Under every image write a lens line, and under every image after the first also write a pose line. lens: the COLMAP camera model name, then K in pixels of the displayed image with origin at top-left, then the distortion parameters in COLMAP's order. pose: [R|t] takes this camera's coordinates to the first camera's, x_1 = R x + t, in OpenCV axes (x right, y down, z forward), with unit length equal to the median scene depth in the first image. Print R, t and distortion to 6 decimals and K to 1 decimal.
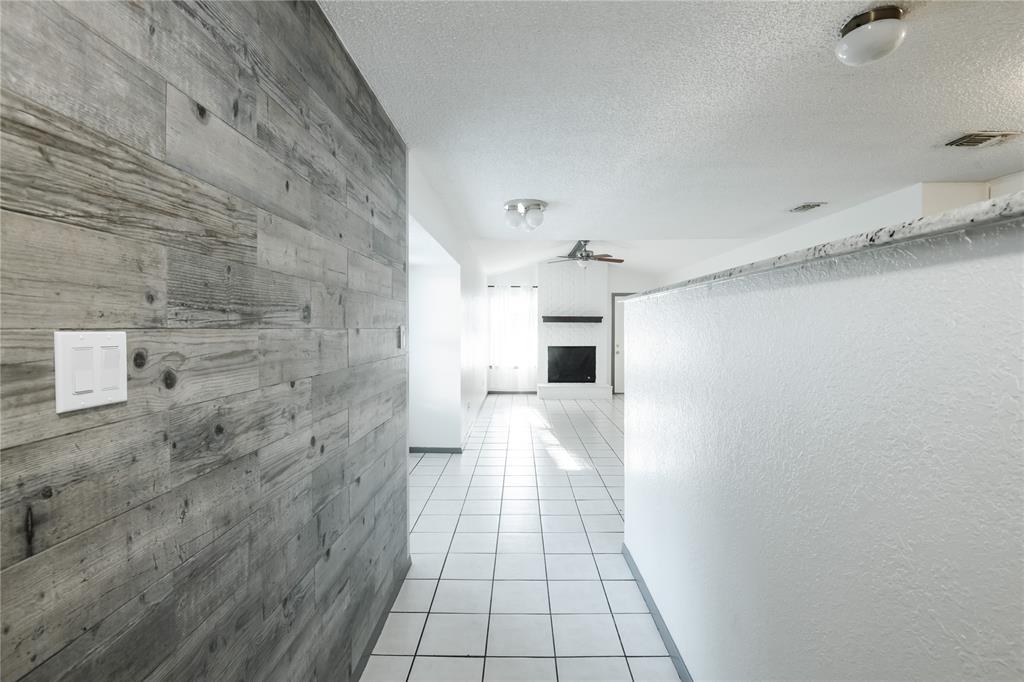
lens RADIAL K [[480.3, 0, 512.0], [0, 480.3, 341.0], [0, 0, 1]] dist [-0.001384, -0.000217]
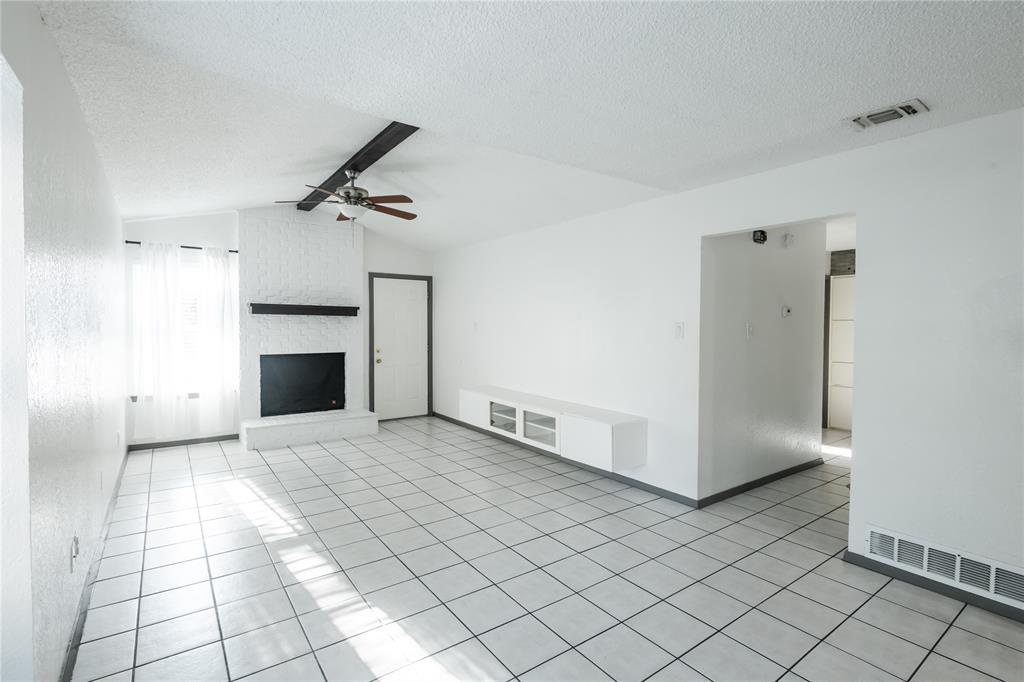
lens RADIAL K [[479.1, 0, 532.1], [0, 479.1, 336.5], [0, 0, 1]] dist [-0.004156, -0.000714]
pose [[0.787582, -0.010323, 0.616124, -0.023931], [0.010234, 0.999941, 0.003671, -0.010604], [-0.616125, 0.003415, 0.787641, 0.337496]]
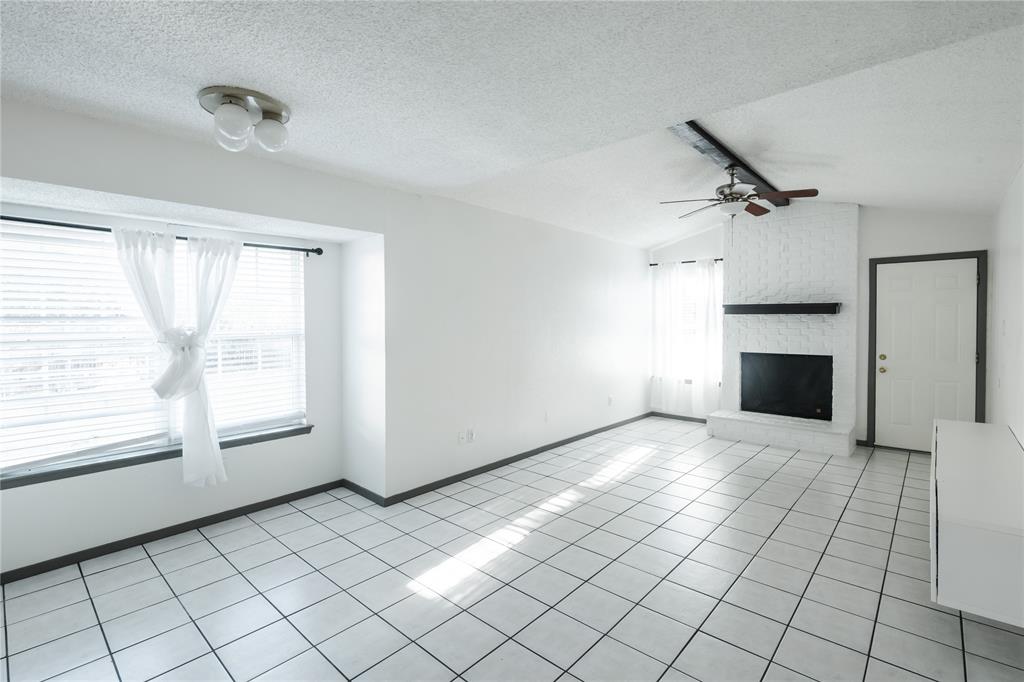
lens RADIAL K [[473.9, 0, 496.6], [0, 473.9, 327.5], [0, 0, 1]] dist [-0.003649, -0.000855]
pose [[0.743818, 0.006887, -0.668347, 0.251430], [-0.017369, 0.999808, -0.009028, -0.010653], [0.668156, 0.018324, 0.743795, 0.327785]]
